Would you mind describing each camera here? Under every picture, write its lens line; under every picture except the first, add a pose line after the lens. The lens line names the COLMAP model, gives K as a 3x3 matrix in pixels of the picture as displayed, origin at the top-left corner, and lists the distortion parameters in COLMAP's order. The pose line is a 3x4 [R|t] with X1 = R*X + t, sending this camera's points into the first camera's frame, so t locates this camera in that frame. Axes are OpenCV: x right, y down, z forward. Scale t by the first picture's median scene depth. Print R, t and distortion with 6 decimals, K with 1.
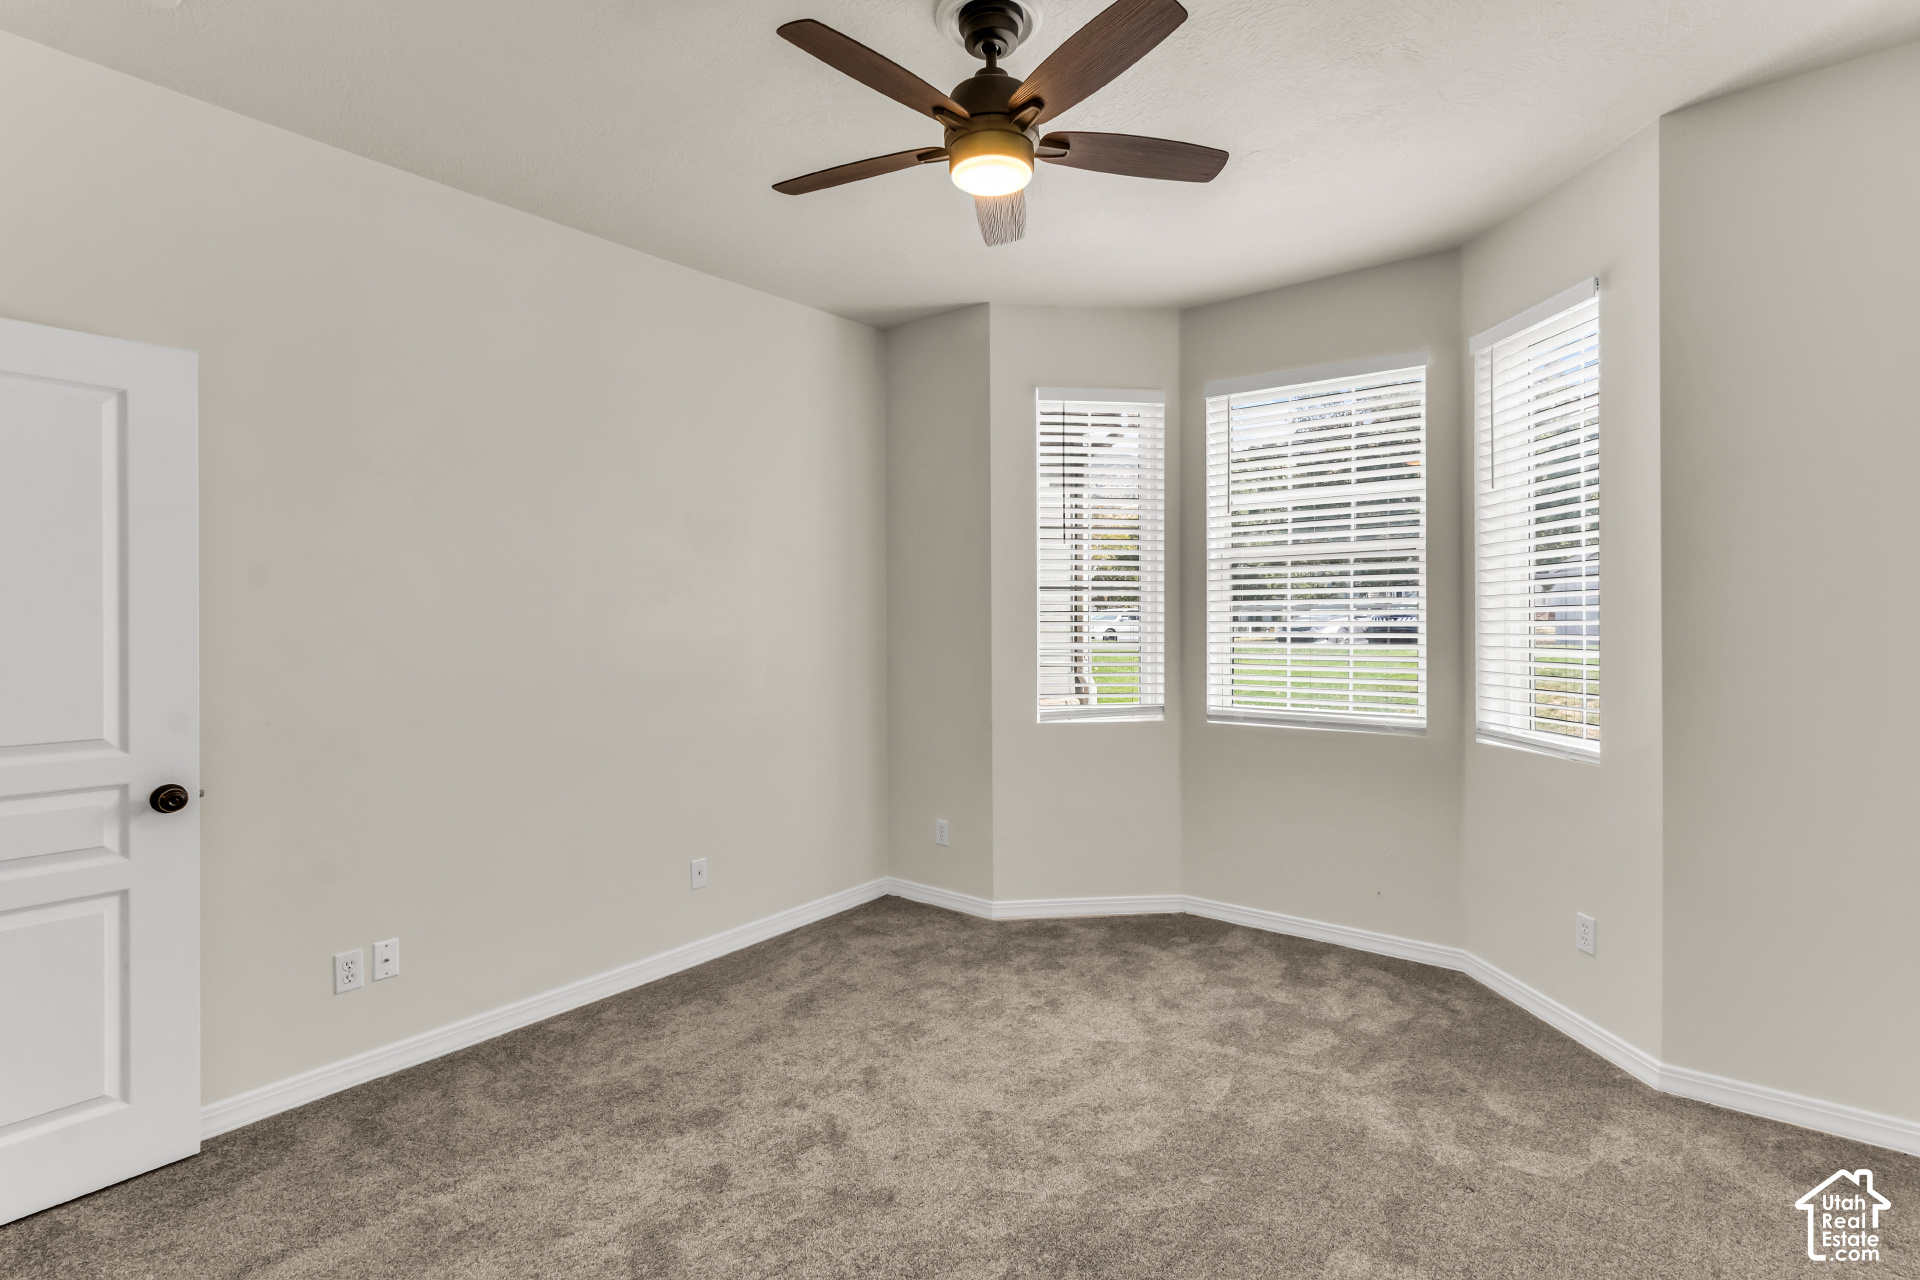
lens RADIAL K [[901.0, 0, 965.5], [0, 901.0, 627.0], [0, 0, 1]] dist [0.001003, 0.000563]
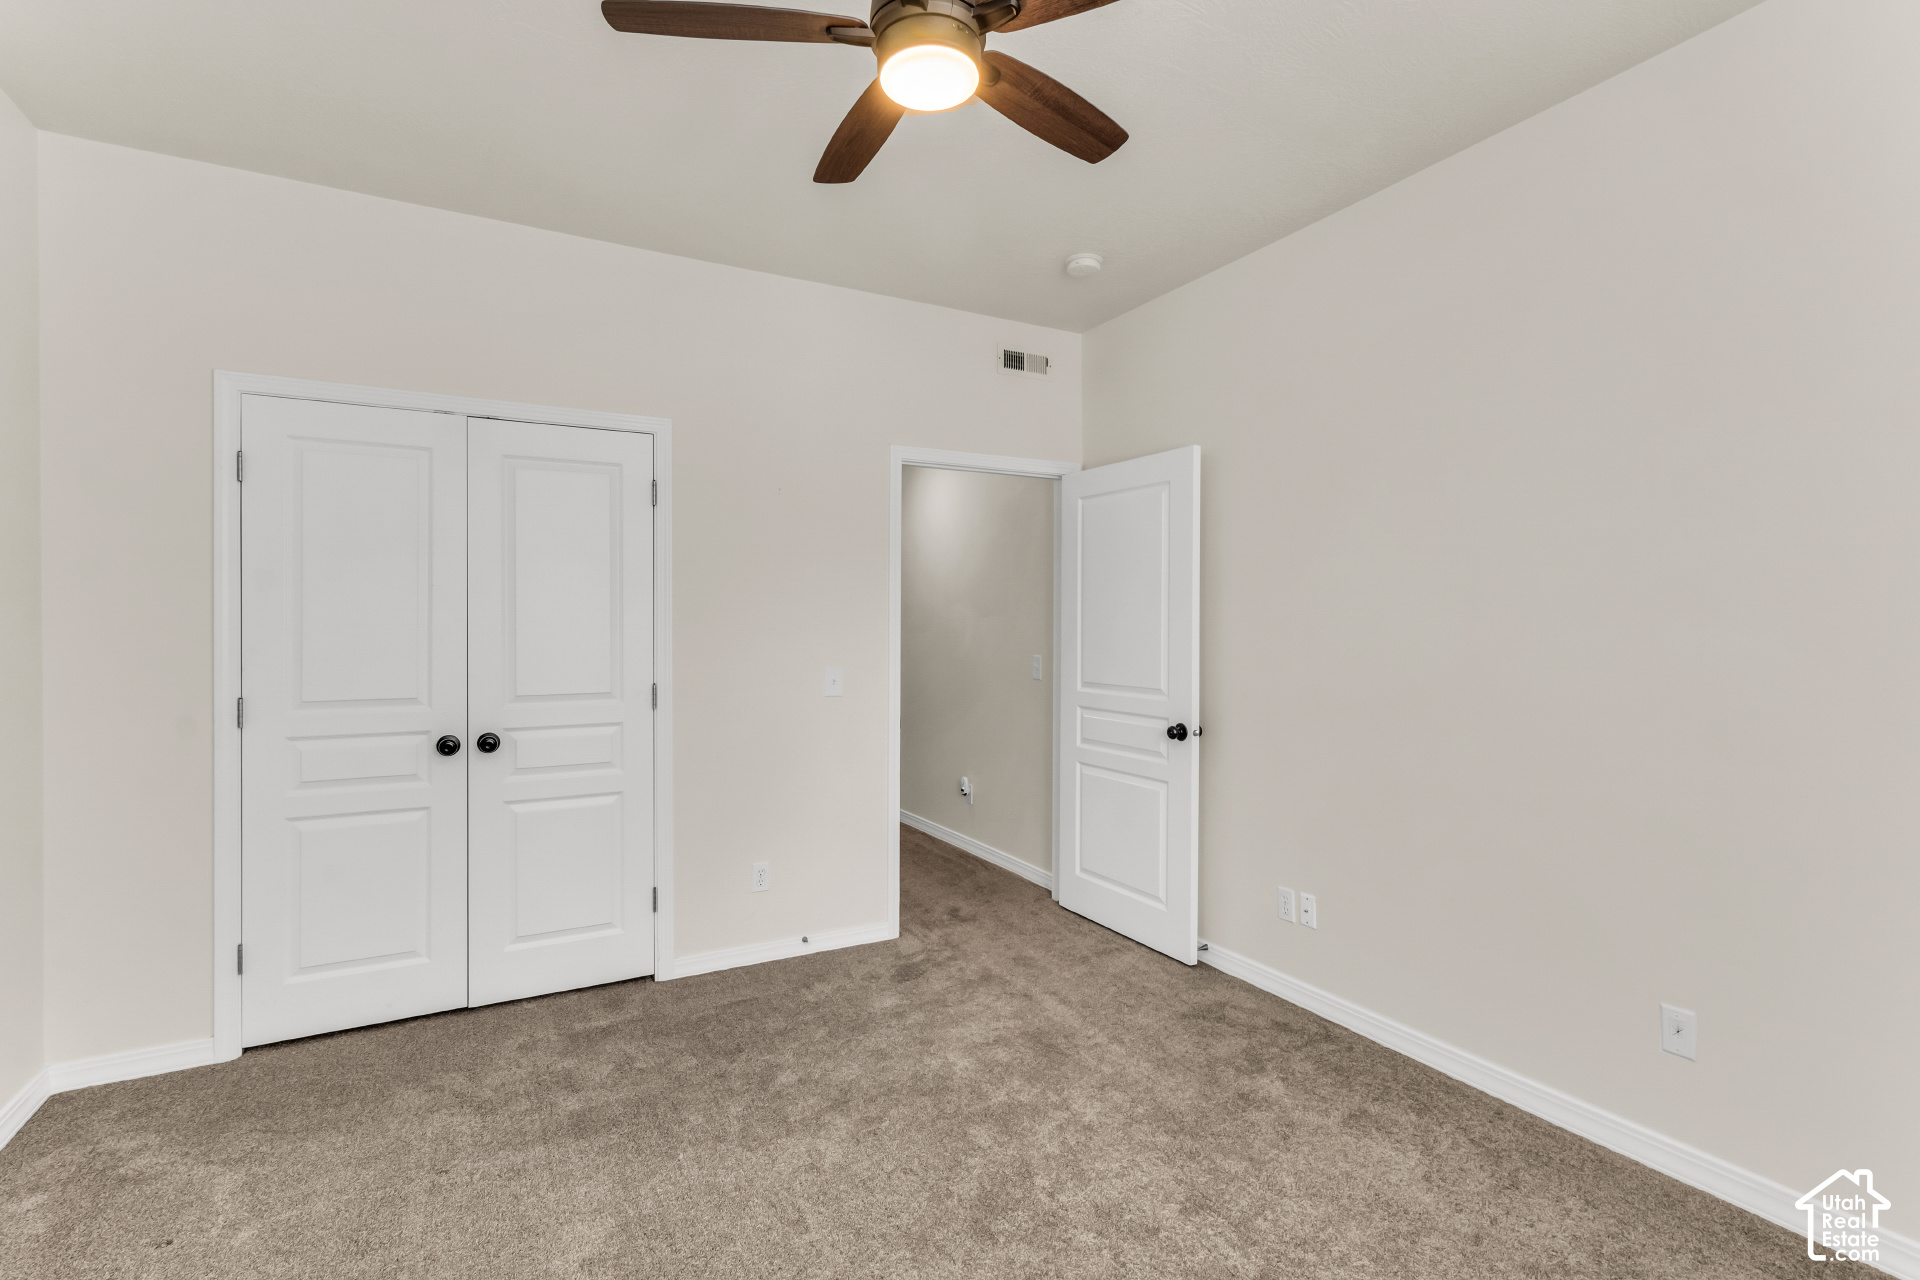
lens RADIAL K [[901.0, 0, 965.5], [0, 901.0, 627.0], [0, 0, 1]] dist [0.001003, 0.000563]
pose [[-0.395390, 0.005262, -0.918498, 0.709982], [-0.000432, 0.999982, 0.005915, -0.004221], [0.918513, 0.002736, -0.395381, 1.251613]]
